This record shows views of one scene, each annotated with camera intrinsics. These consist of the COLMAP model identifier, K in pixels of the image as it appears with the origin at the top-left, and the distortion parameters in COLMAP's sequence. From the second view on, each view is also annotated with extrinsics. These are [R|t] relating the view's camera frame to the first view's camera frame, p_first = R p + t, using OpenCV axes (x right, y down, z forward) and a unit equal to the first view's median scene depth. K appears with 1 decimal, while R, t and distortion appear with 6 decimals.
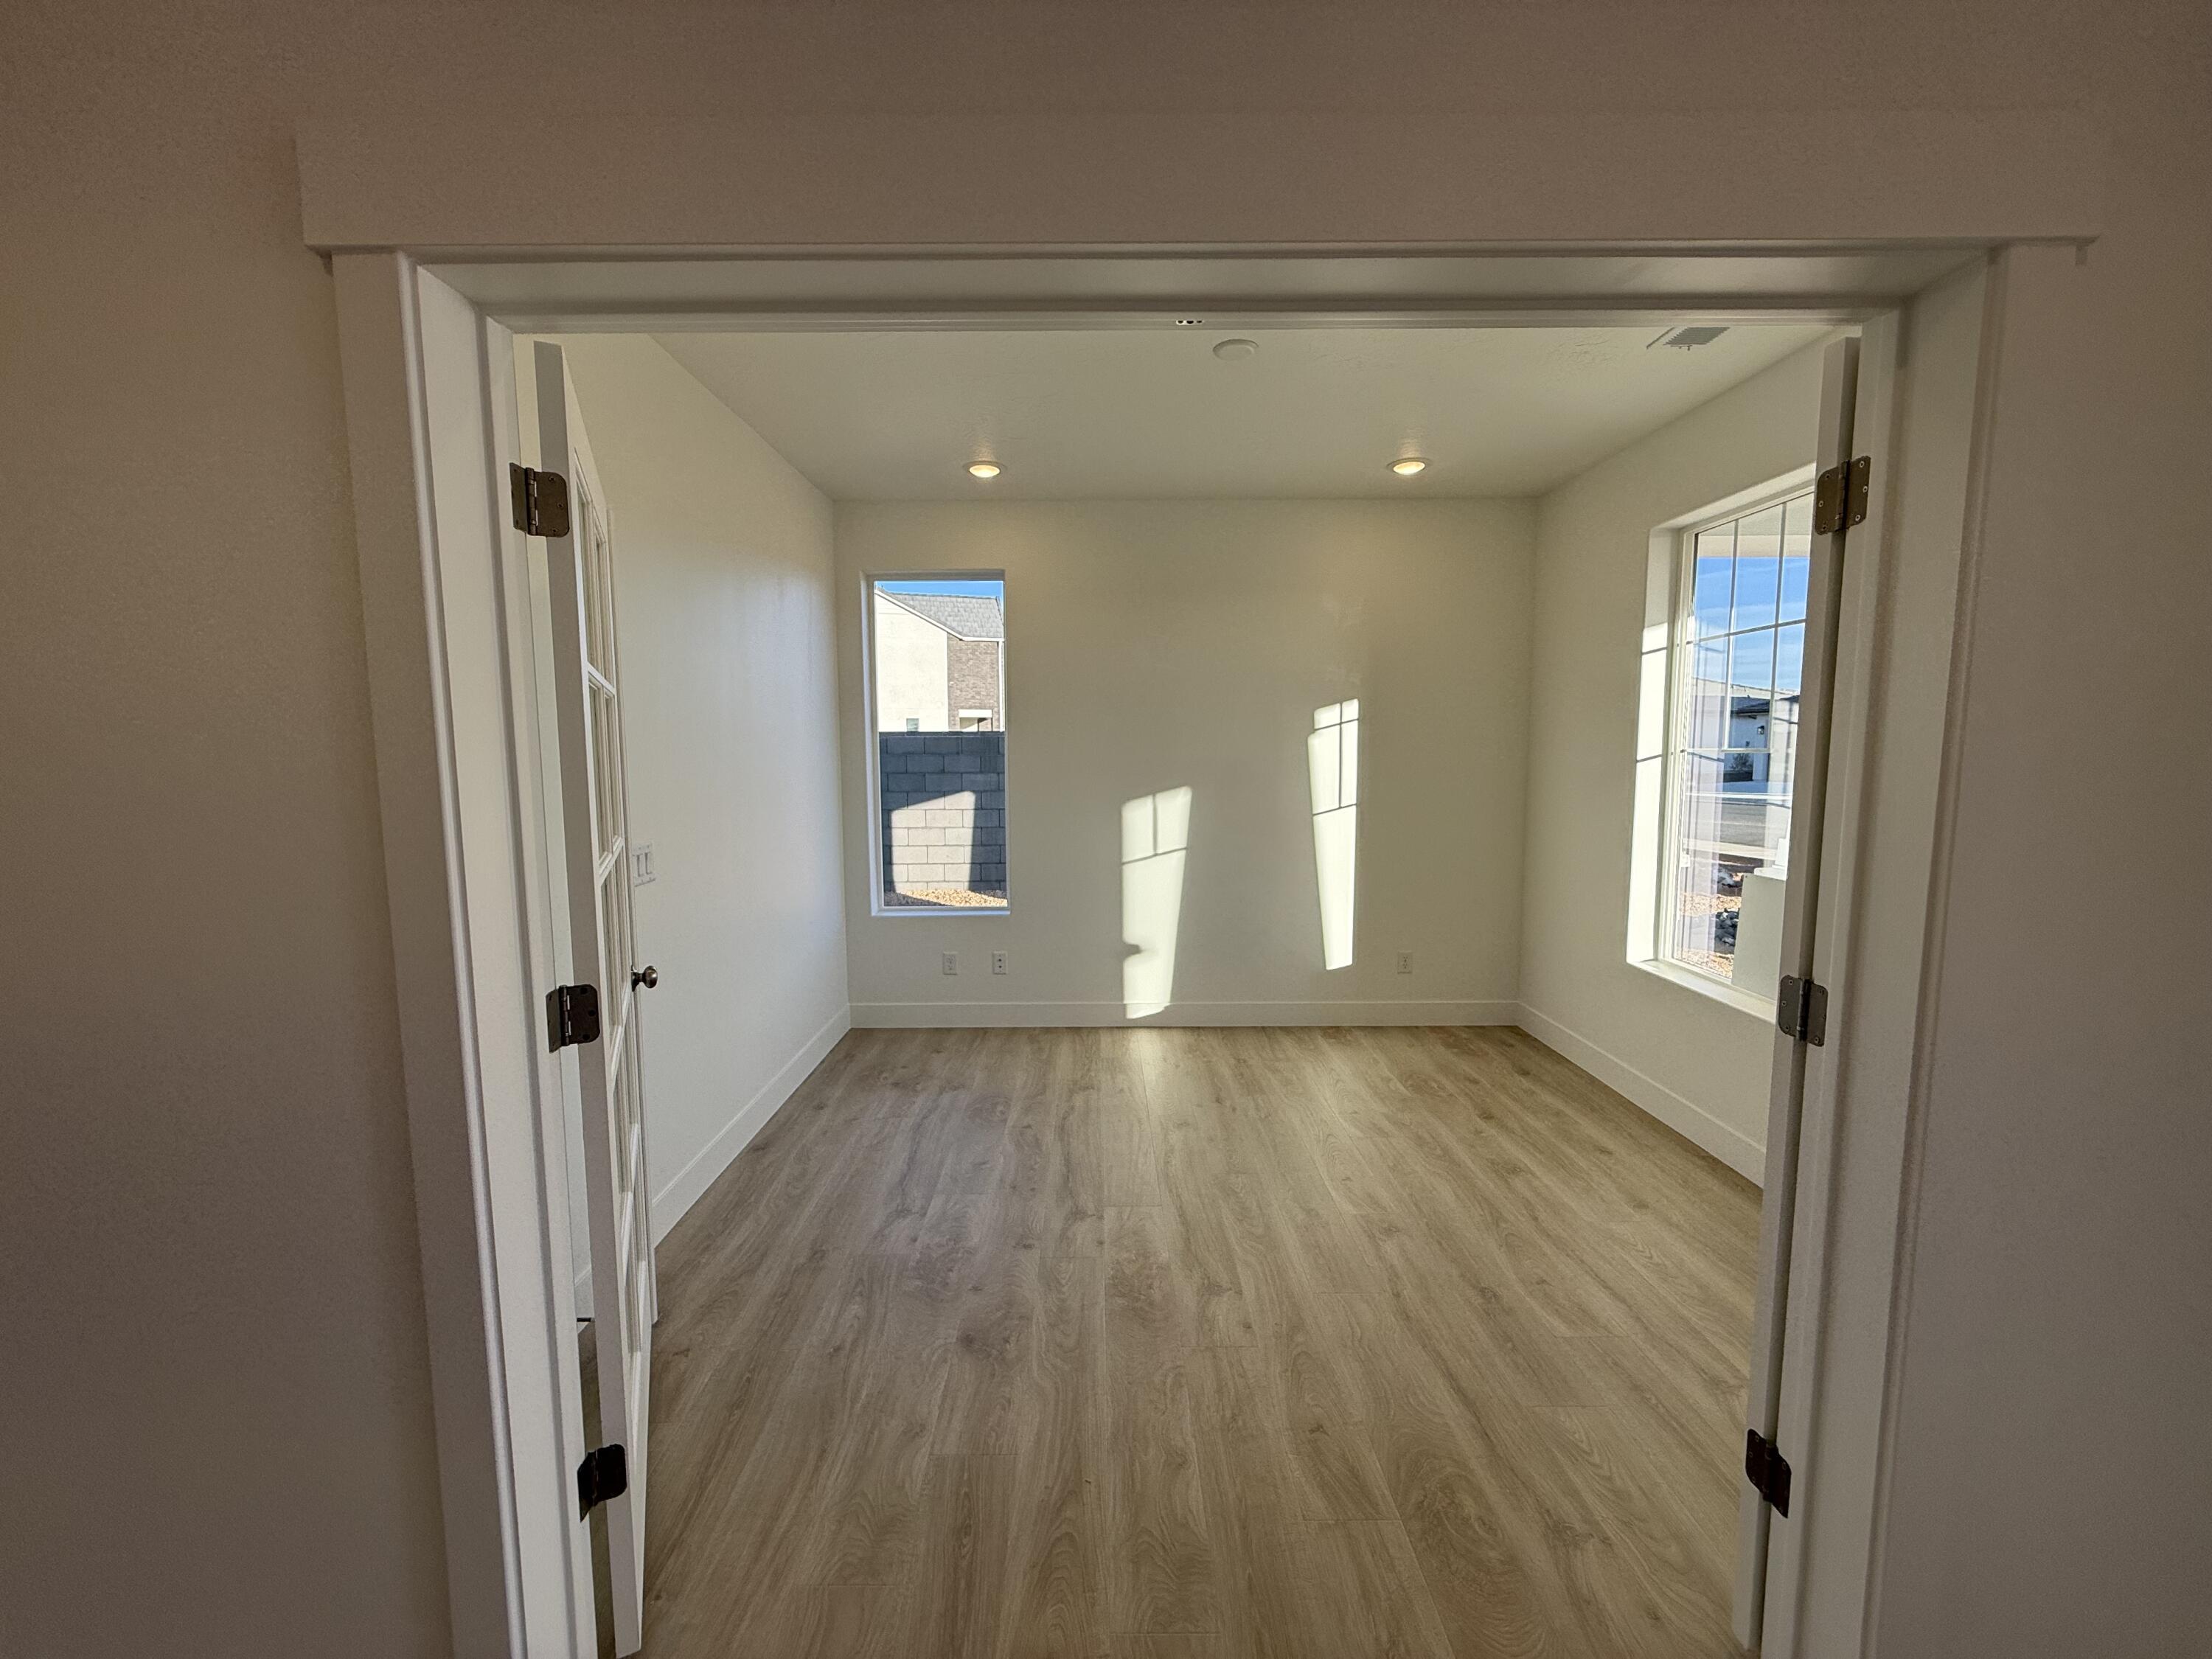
lens RADIAL K [[878.8, 0, 1102.3], [0, 878.8, 830.5], [0, 0, 1]] dist [0.000338, 0.000180]
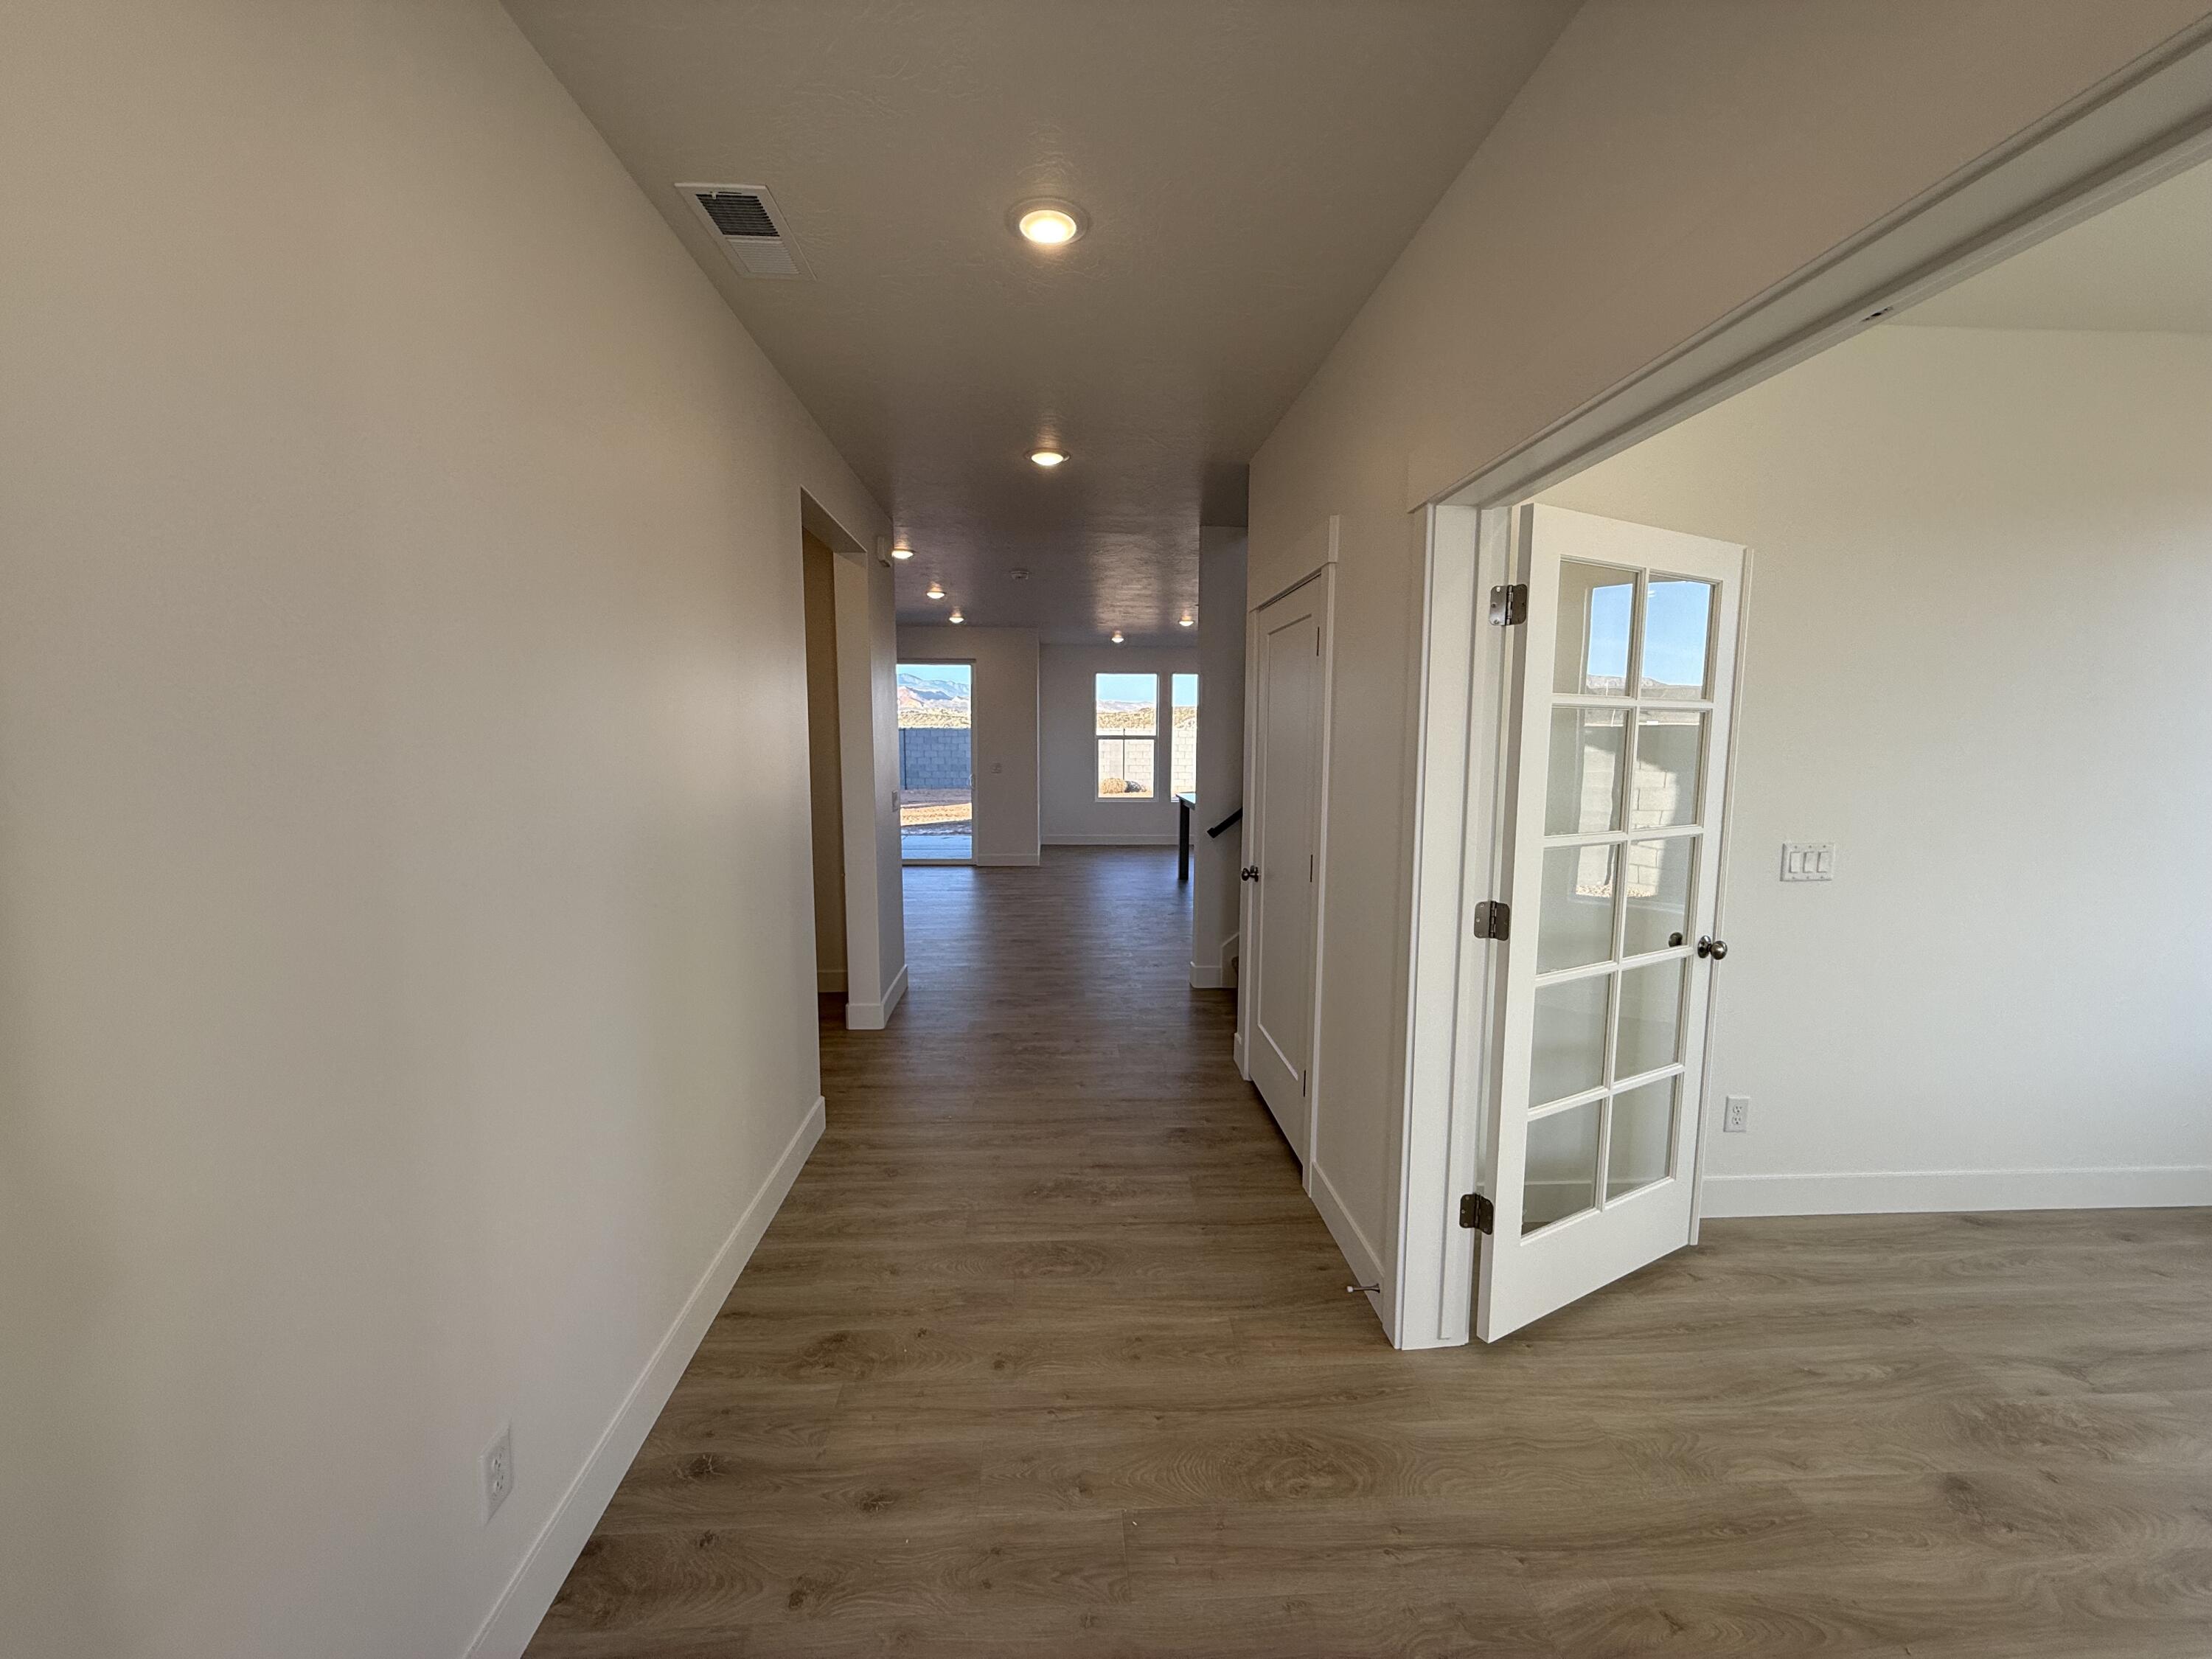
lens RADIAL K [[878.8, 0, 1102.2], [0, 878.8, 830.7], [0, 0, 1]] dist [0.000338, 0.000180]
pose [[0.054974, 0.112590, -0.992120, 0.590376], [-0.101158, 0.989138, 0.106646, -0.031619], [0.993350, 0.094499, 0.065766, 0.102338]]
